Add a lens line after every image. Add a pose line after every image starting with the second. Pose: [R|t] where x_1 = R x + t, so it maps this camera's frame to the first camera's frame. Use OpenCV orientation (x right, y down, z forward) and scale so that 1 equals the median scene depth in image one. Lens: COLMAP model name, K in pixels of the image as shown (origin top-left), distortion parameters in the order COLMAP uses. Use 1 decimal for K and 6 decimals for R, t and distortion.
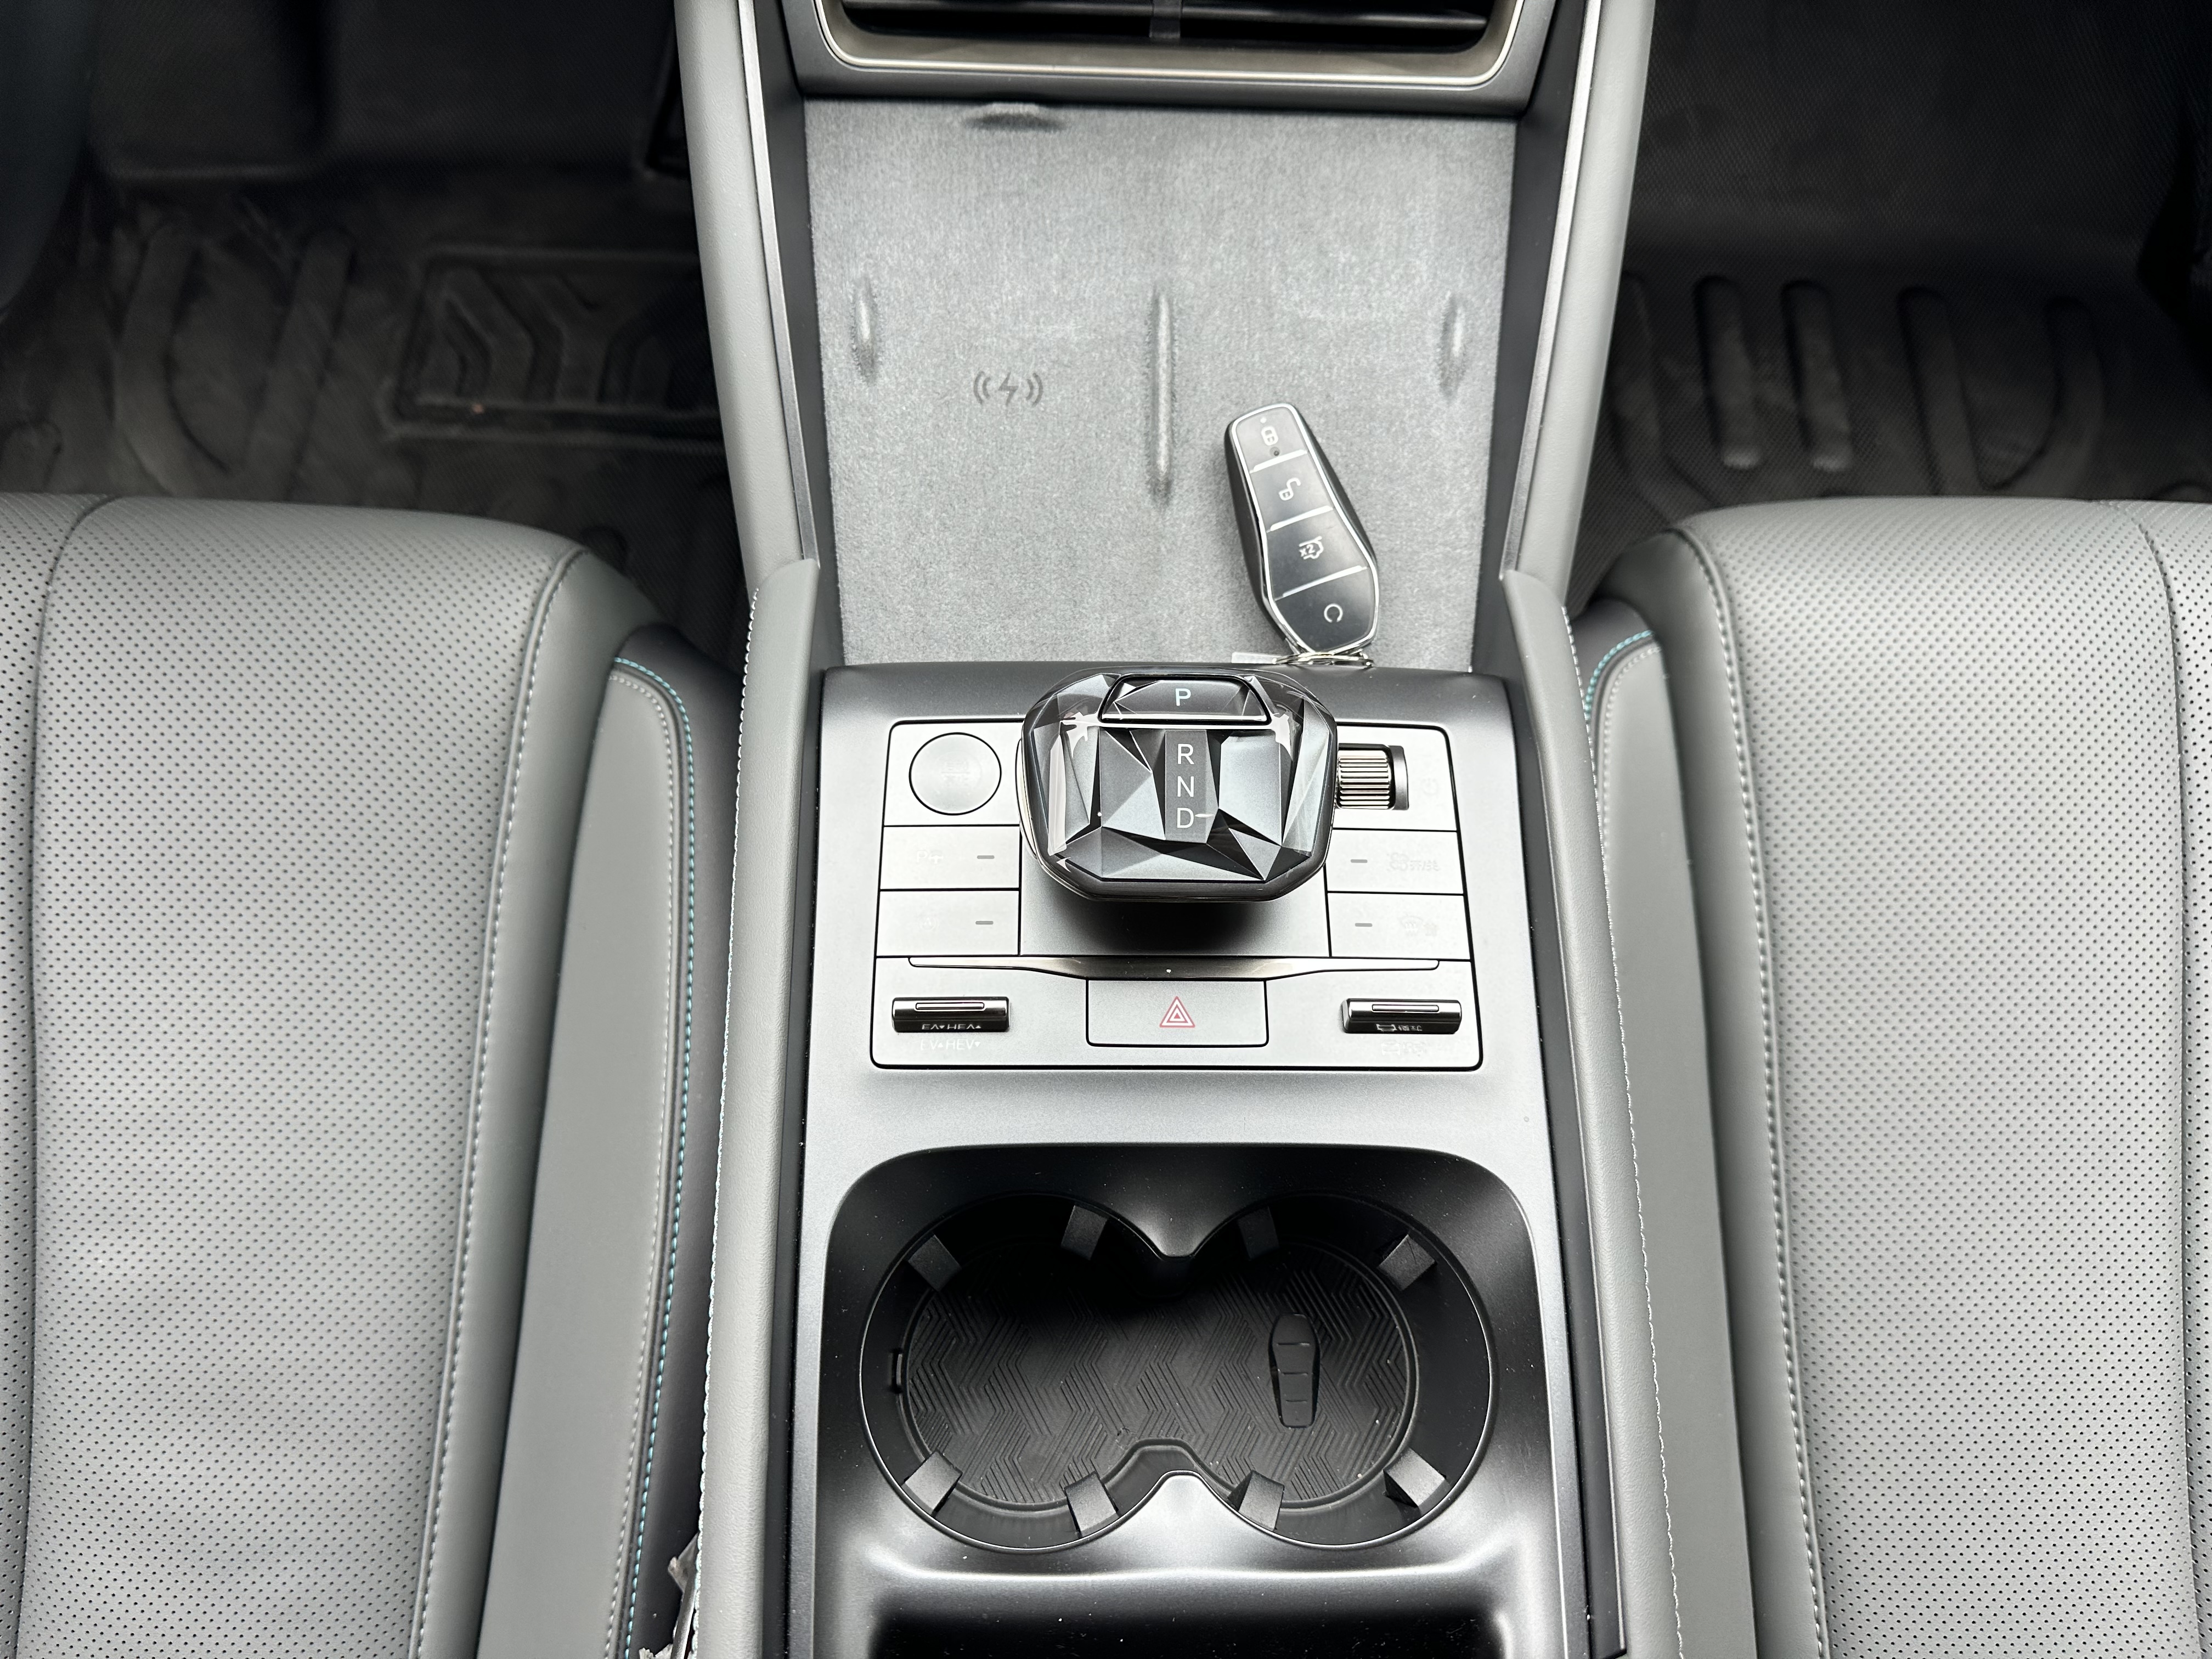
lens RADIAL K [[1603.8, 0, 1100.3], [0, 1603.8, 903.8], [0, 0, 1]] dist [0.022591, -0.036472]
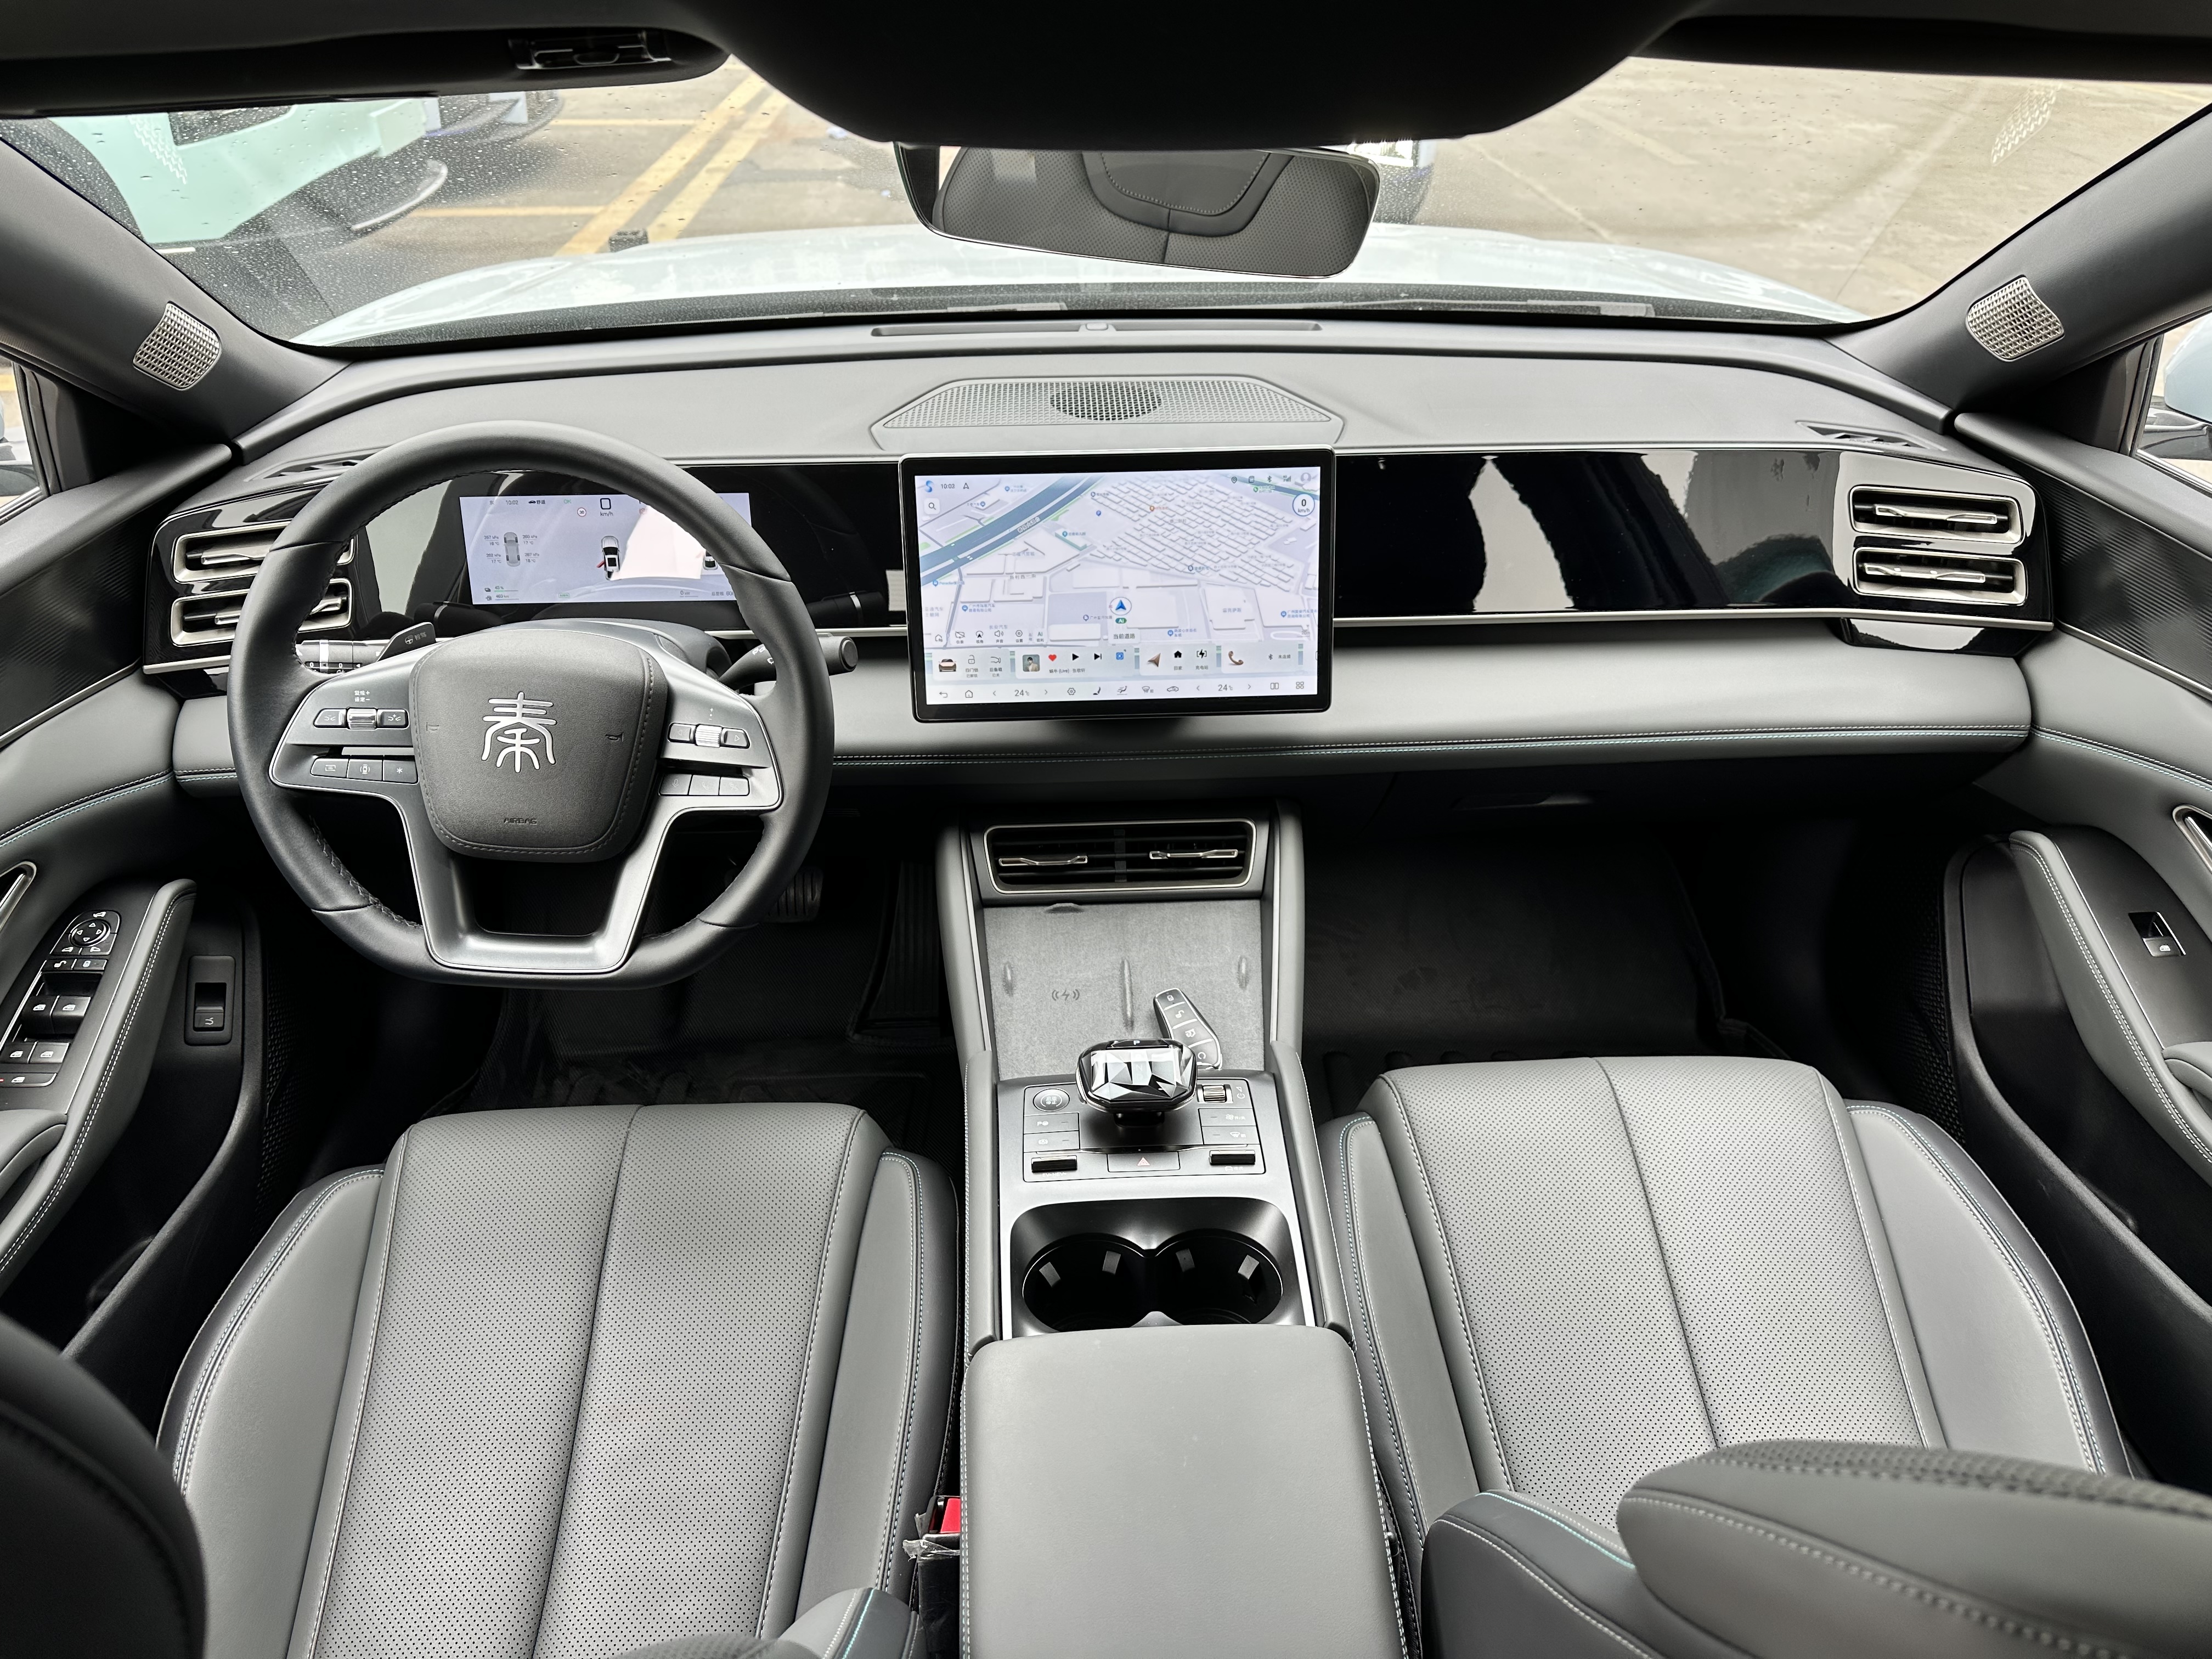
lens RADIAL K [[1542.1, 0, 1128.0], [0, 1542.1, 848.9], [0, 0, 1]] dist [0.018778, -0.033757]
pose [[0.997784, -0.062913, 0.021672, 0.001308], [0.062862, 0.784441, -0.617009, 0.972123], [0.021817, 0.617004, 0.786658, -1.007520]]
